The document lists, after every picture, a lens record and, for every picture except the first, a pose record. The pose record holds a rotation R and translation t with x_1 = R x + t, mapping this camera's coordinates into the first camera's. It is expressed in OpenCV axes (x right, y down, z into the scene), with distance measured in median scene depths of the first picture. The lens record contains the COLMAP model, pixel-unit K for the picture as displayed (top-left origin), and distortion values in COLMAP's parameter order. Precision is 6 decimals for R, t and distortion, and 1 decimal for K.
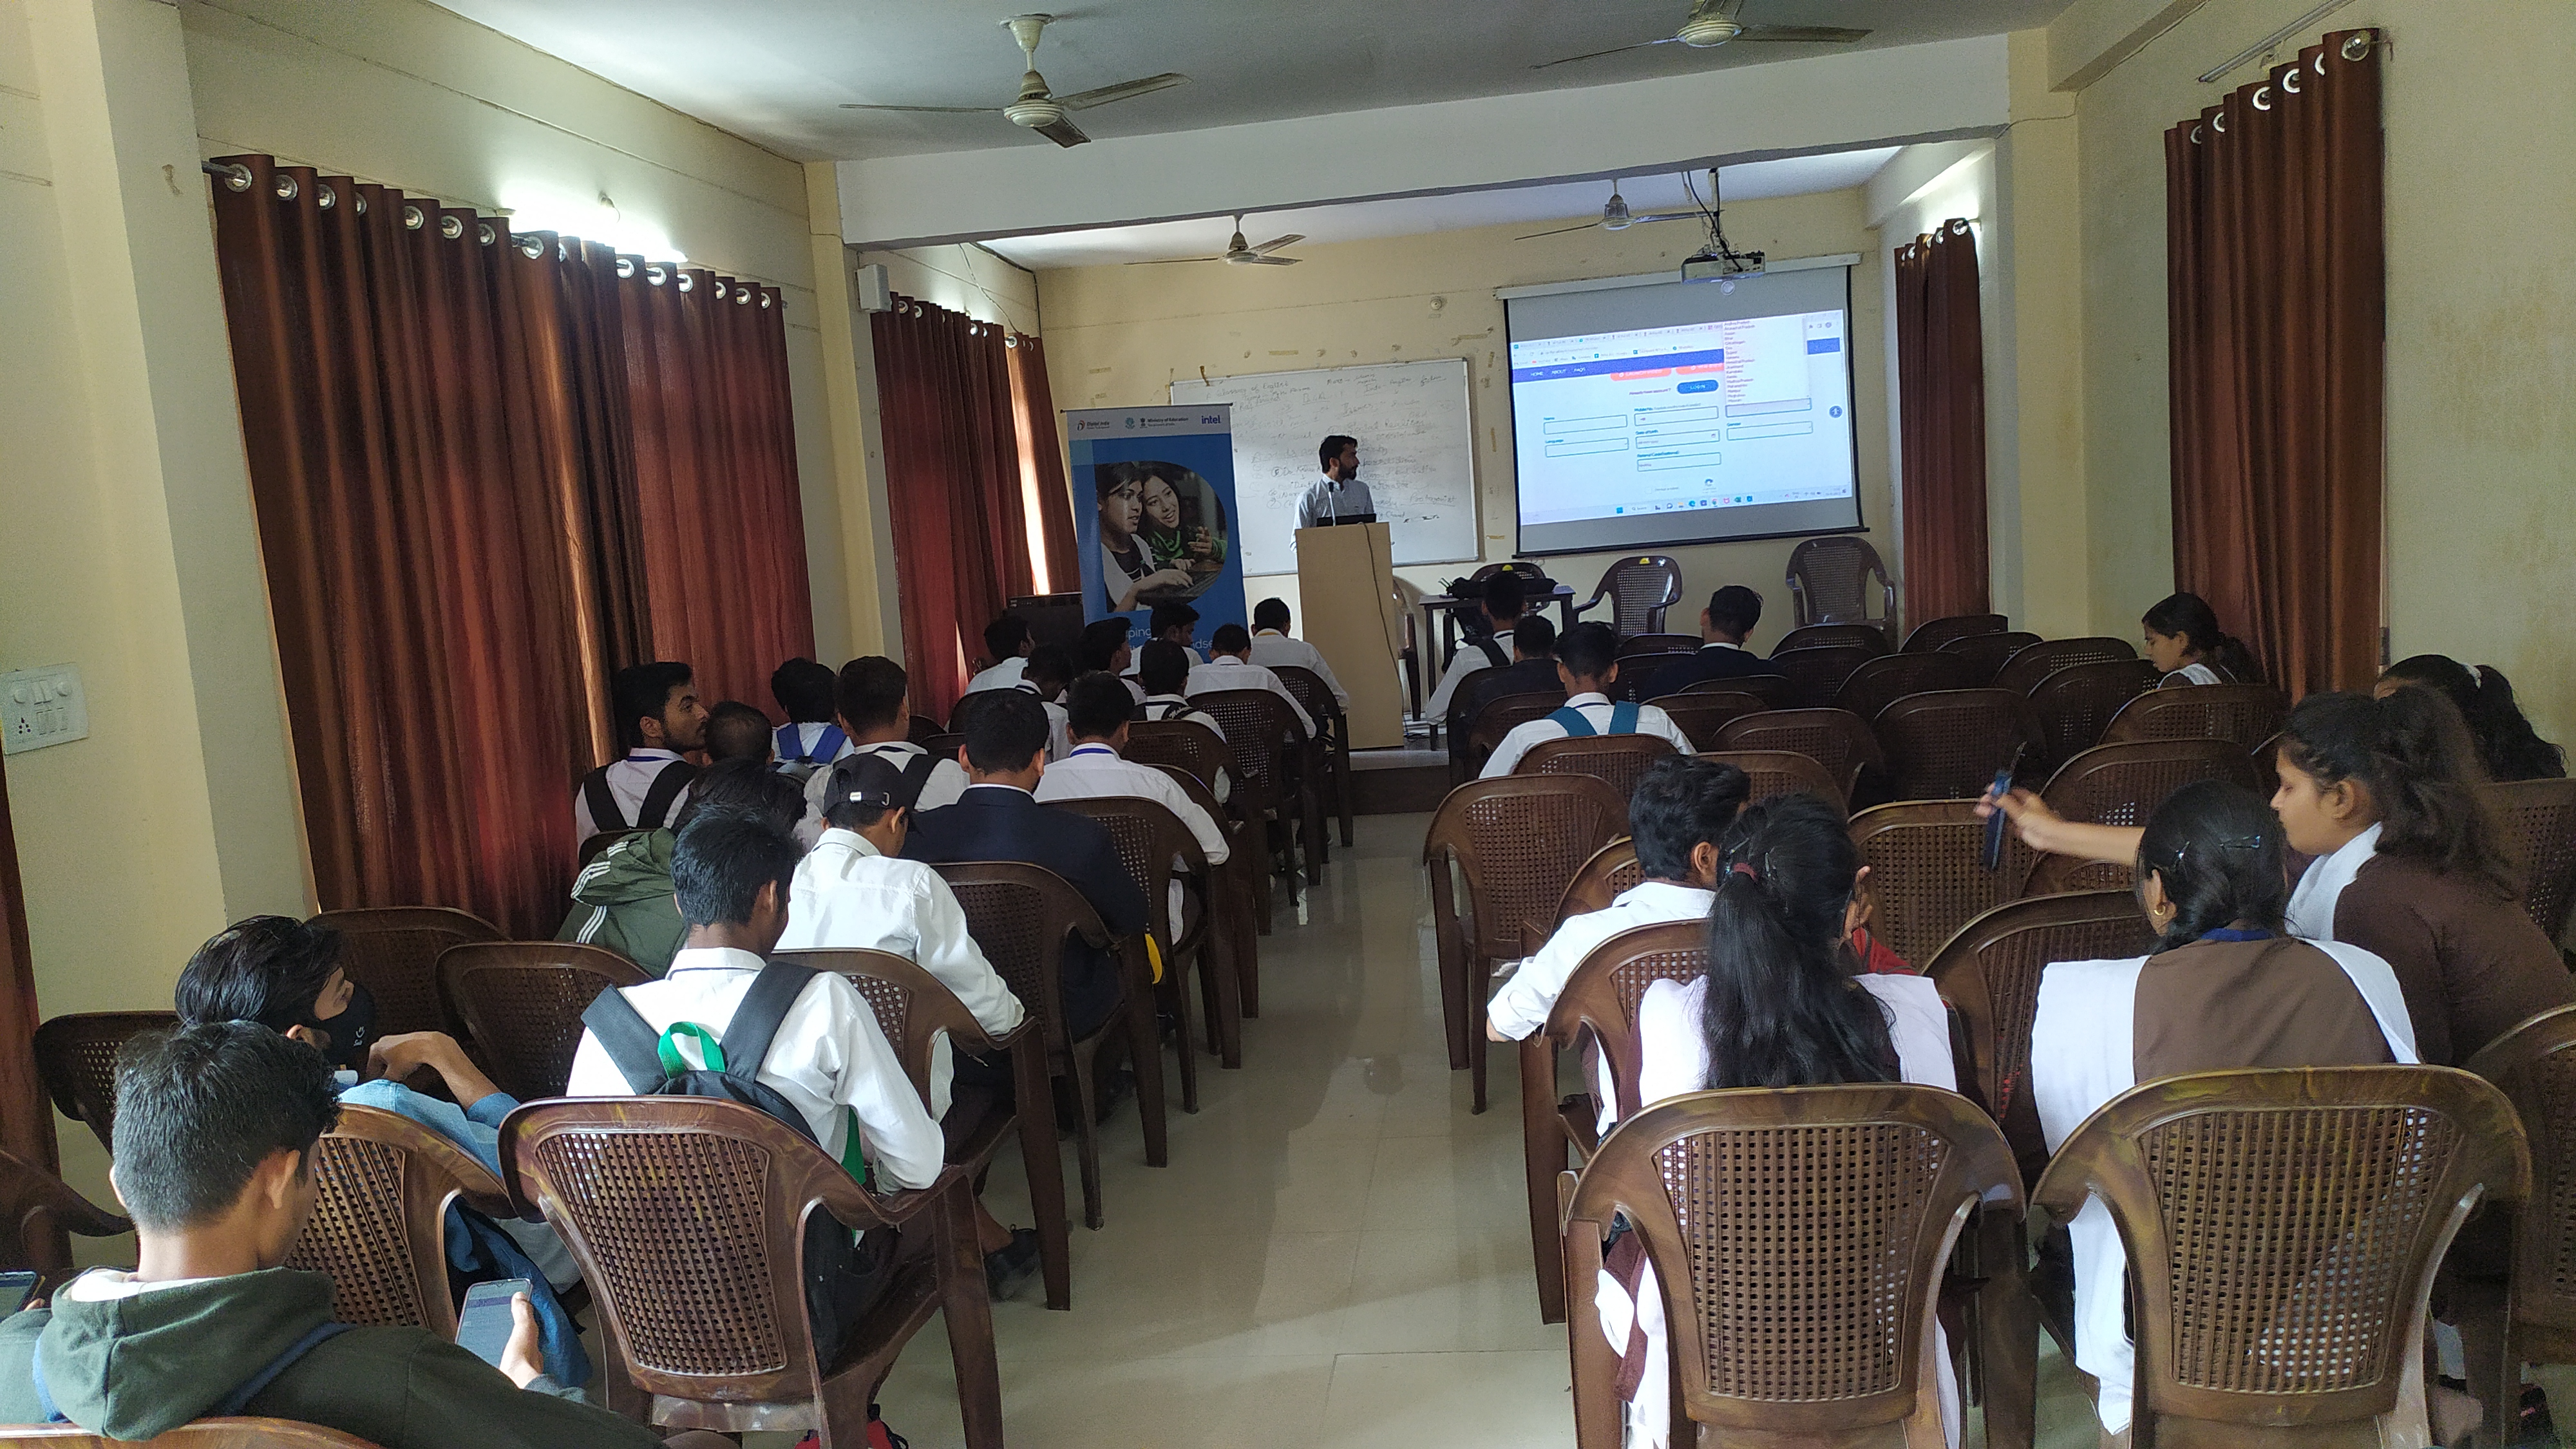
lens RADIAL K [[1943.7, 0, 1244.8], [0, 1943.7, 712.2], [0, 0, 1]] dist [0.064646, -0.060473]
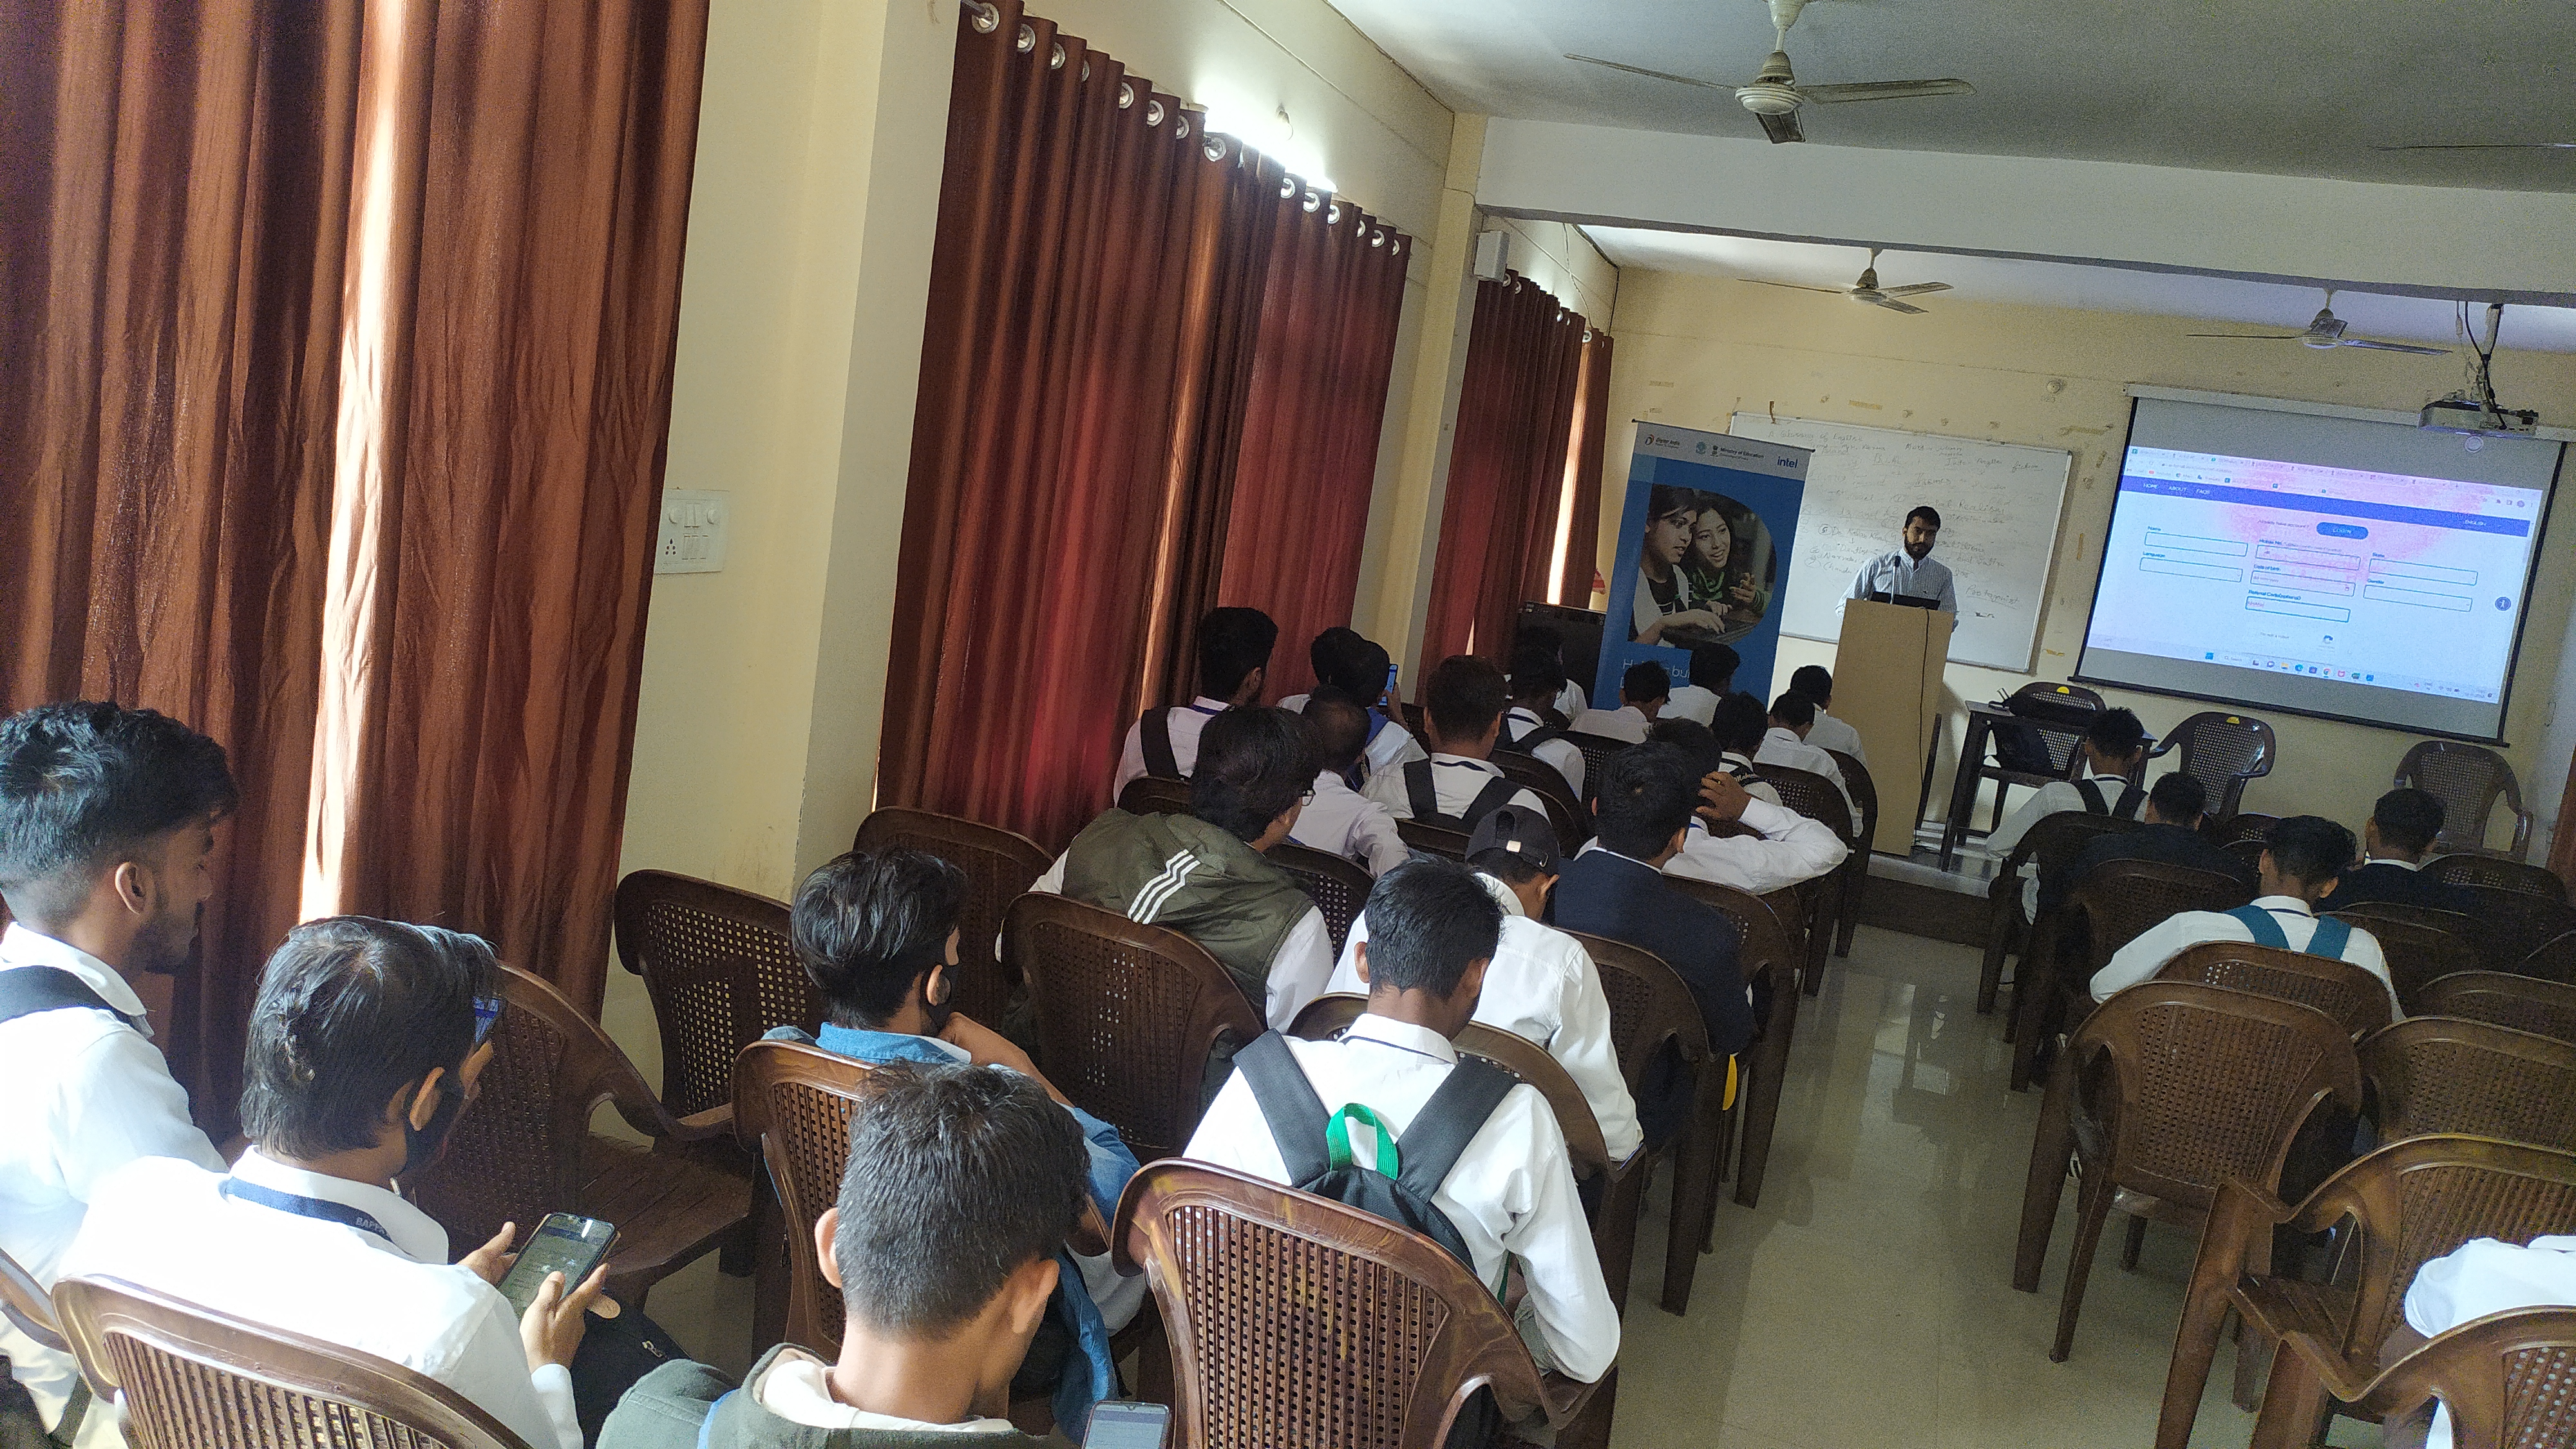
lens RADIAL K [[1943.7, 0, 1244.8], [0, 1943.7, 712.2], [0, 0, 1]] dist [0.064646, -0.060473]
pose [[0.951410, 0.238182, -0.195163, -0.080291], [-0.236652, 0.971085, 0.031471, -0.005970], [0.197016, 0.016244, 0.980266, 0.070322]]
